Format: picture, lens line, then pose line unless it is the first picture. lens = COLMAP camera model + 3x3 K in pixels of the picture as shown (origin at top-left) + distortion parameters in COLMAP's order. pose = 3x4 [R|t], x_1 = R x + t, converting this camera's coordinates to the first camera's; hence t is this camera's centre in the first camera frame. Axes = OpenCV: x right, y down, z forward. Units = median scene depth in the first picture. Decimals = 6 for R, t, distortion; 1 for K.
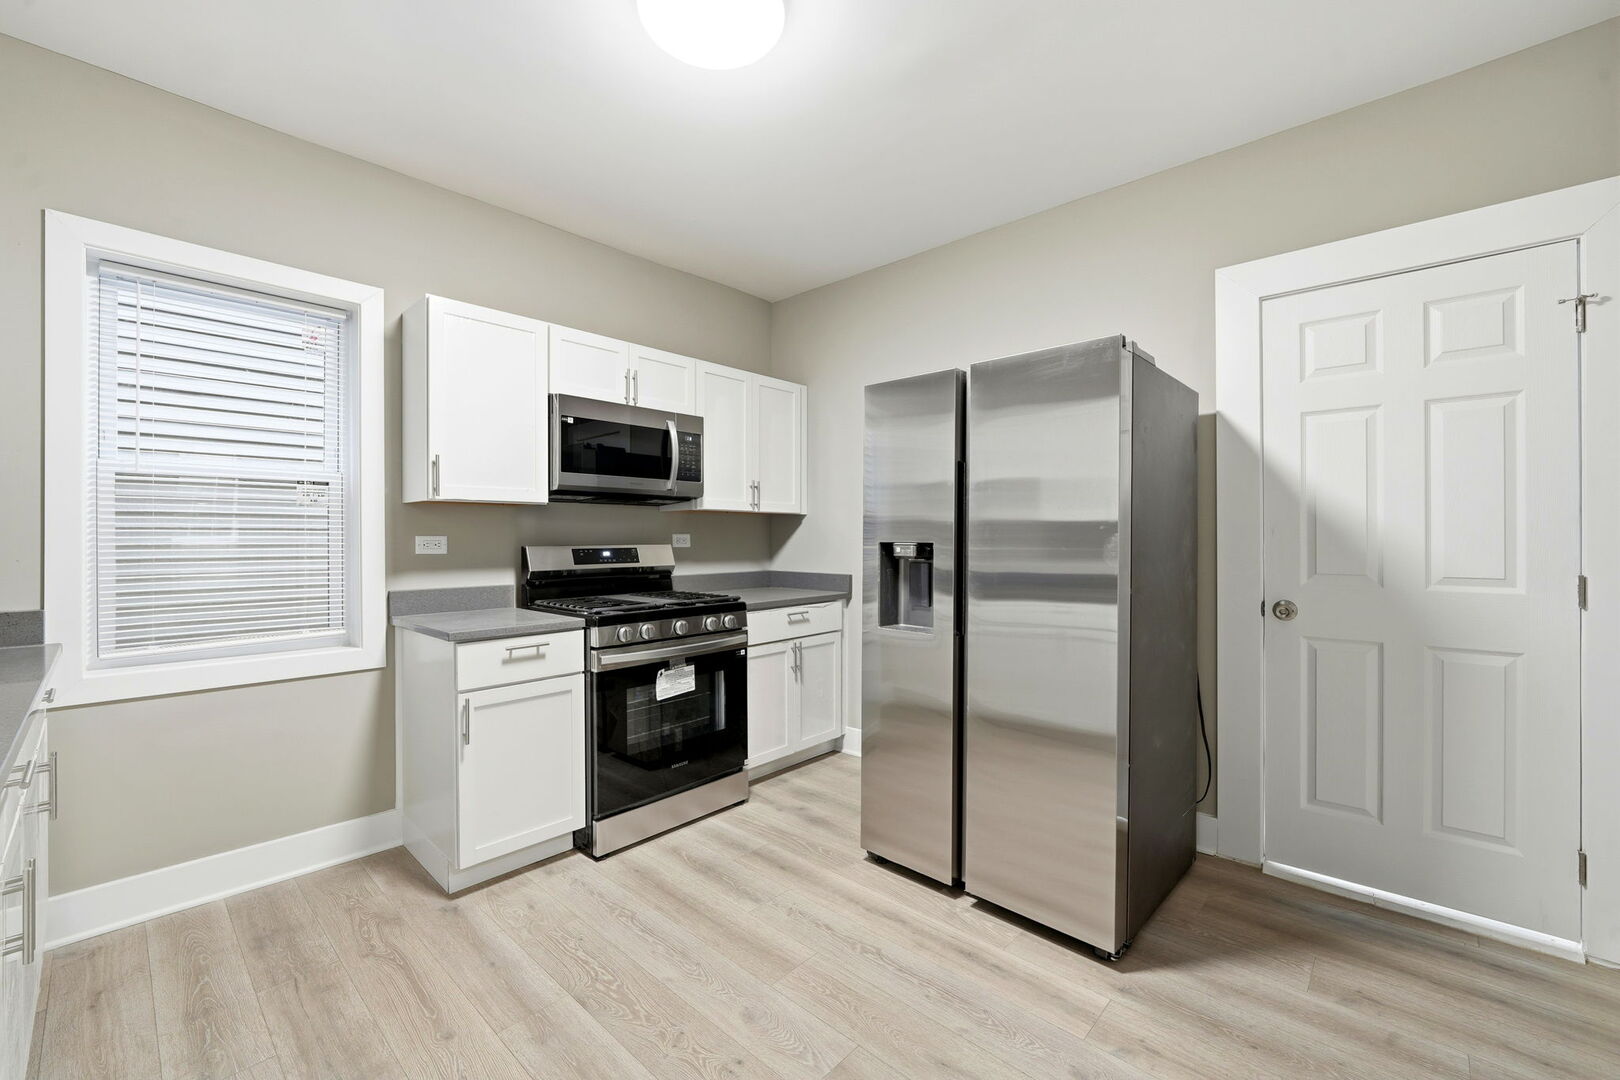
lens RADIAL K [[659.3, 0, 805.5], [0, 659.3, 551.3], [0, 0, 1]] dist [-0.008537, -0.000495]
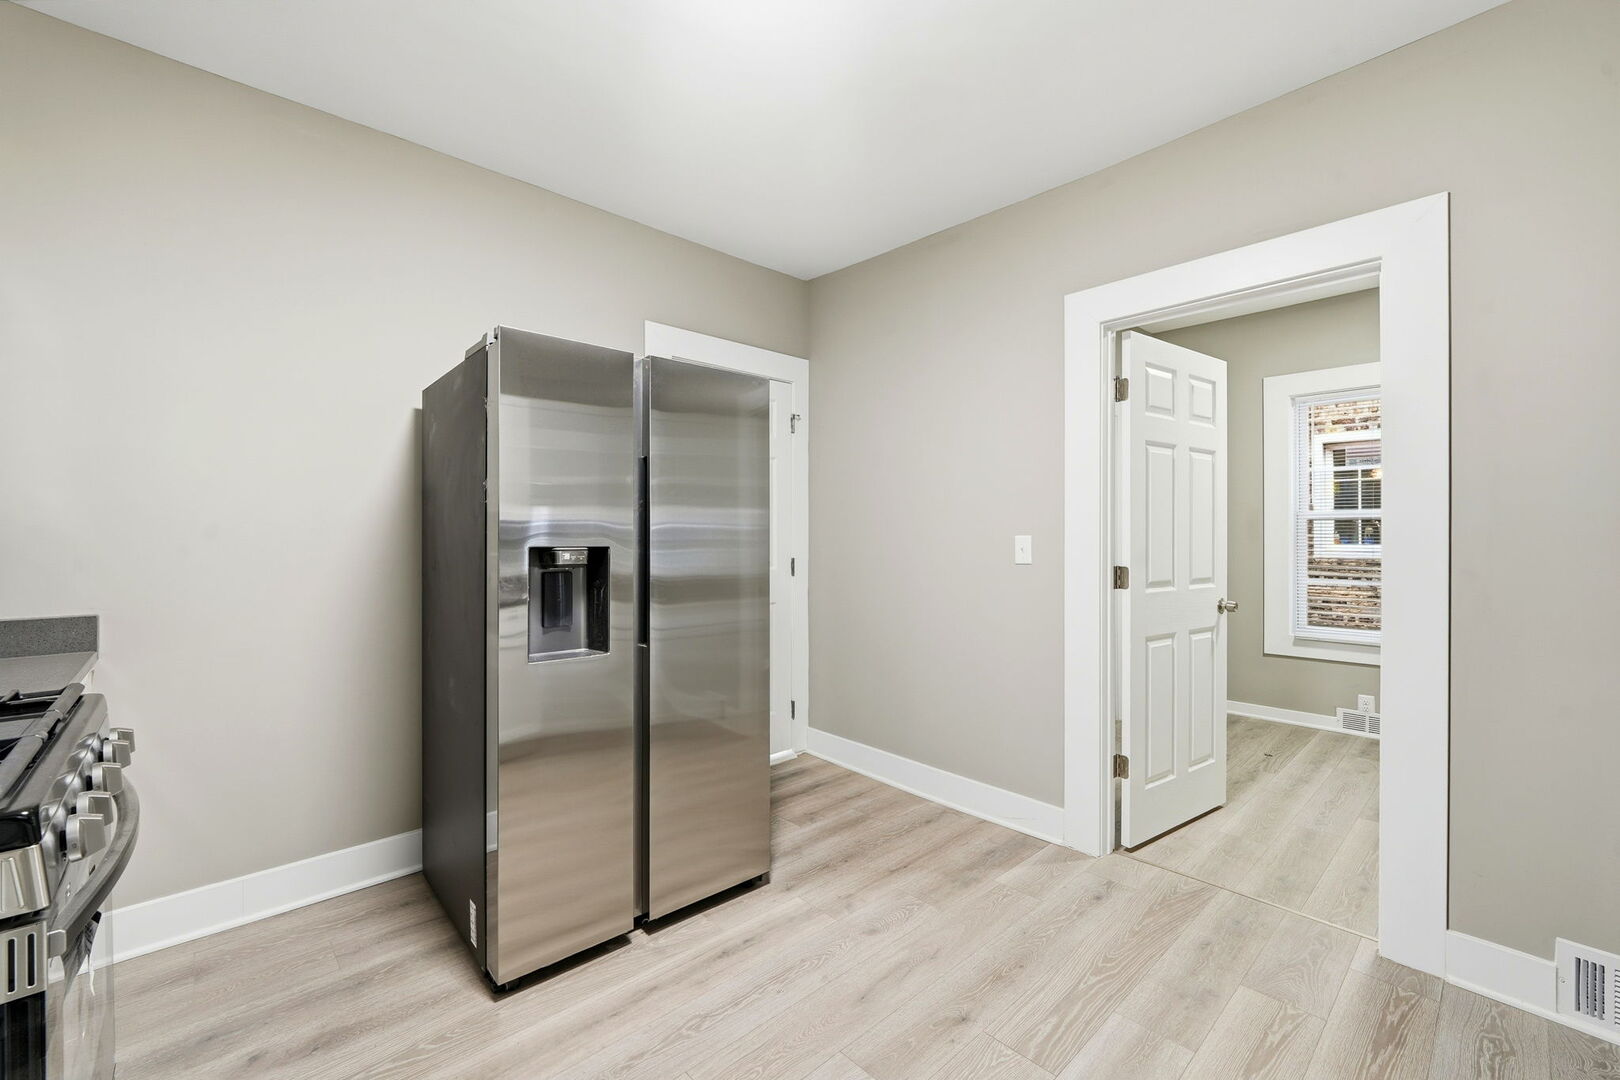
lens RADIAL K [[659.3, 0, 807.0], [0, 659.3, 526.9], [0, 0, 1]] dist [-0.008537, -0.000495]
pose [[0.075070, 0.015006, 0.997065, -0.688385], [0.017191, 0.999719, -0.016341, -0.021032], [-0.997030, 0.018367, 0.074791, 0.713582]]
